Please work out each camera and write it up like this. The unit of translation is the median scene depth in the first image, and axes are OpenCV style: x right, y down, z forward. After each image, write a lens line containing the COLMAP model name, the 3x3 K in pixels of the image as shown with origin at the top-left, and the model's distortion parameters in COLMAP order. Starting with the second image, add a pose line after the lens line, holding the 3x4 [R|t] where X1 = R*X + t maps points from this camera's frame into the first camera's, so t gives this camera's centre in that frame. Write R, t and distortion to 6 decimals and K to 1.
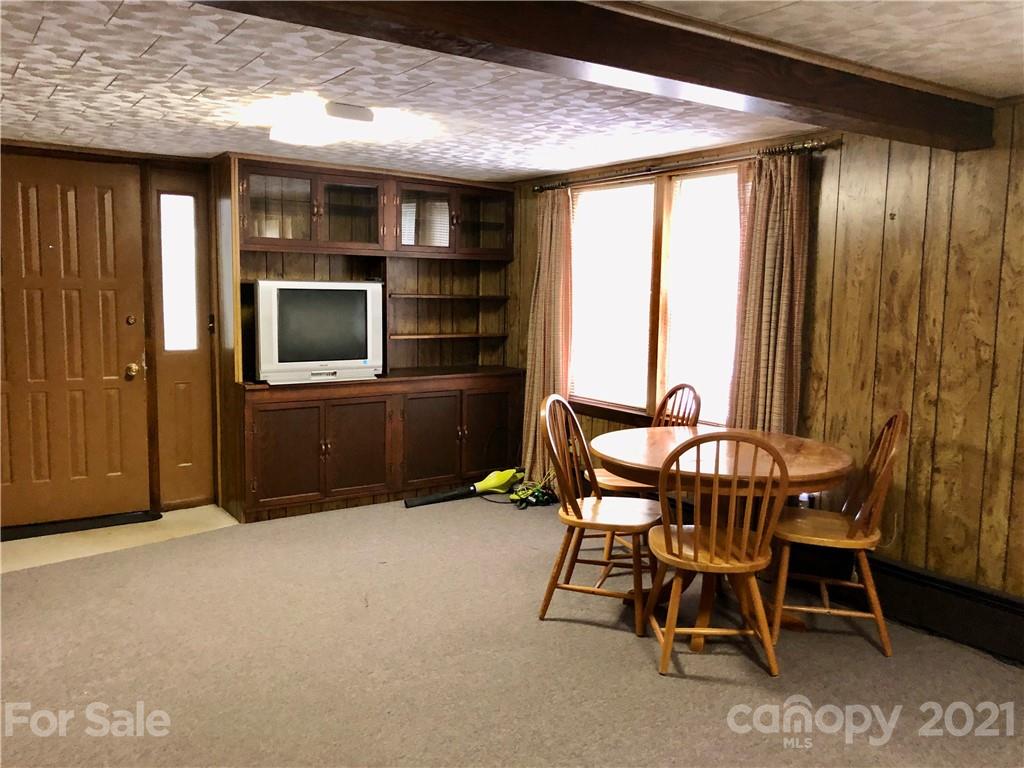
lens RADIAL K [[833.1, 0, 506.7], [0, 833.1, 378.1], [0, 0, 1]] dist [0.005361, -0.001937]
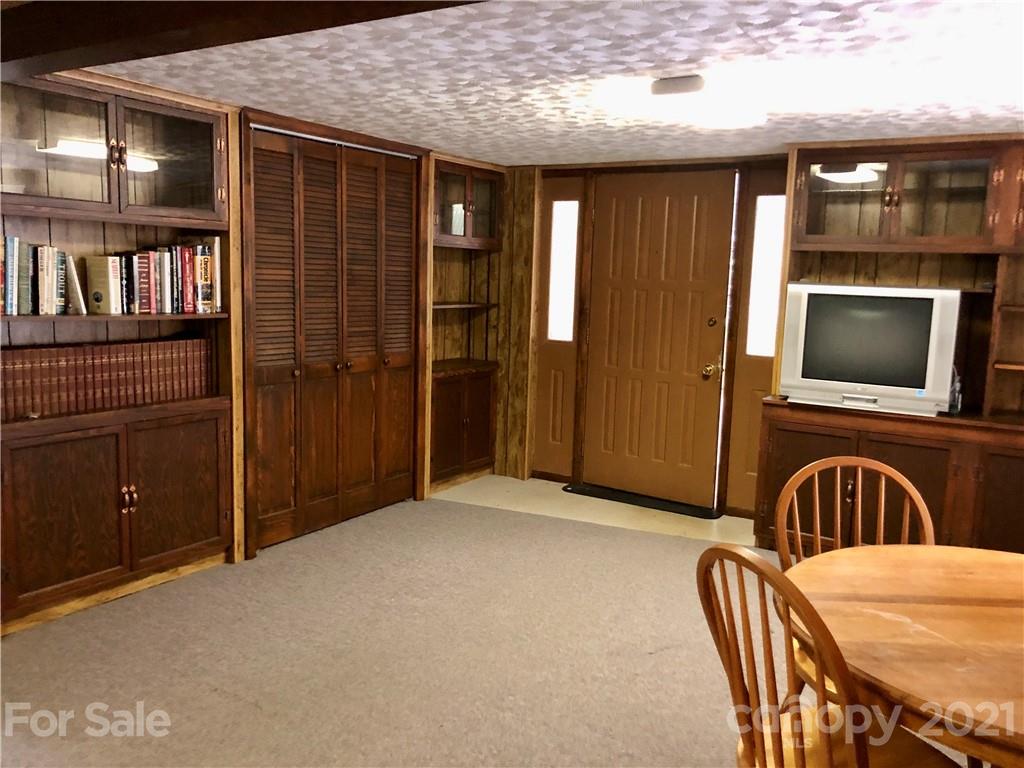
lens RADIAL K [[833.1, 0, 506.7], [0, 833.1, 378.1], [0, 0, 1]] dist [0.005361, -0.001937]
pose [[0.378123, 0.110621, -0.919122, 0.411741], [-0.124995, 0.989844, 0.067710, -0.038867], [0.917278, 0.089283, 0.388110, 0.374906]]
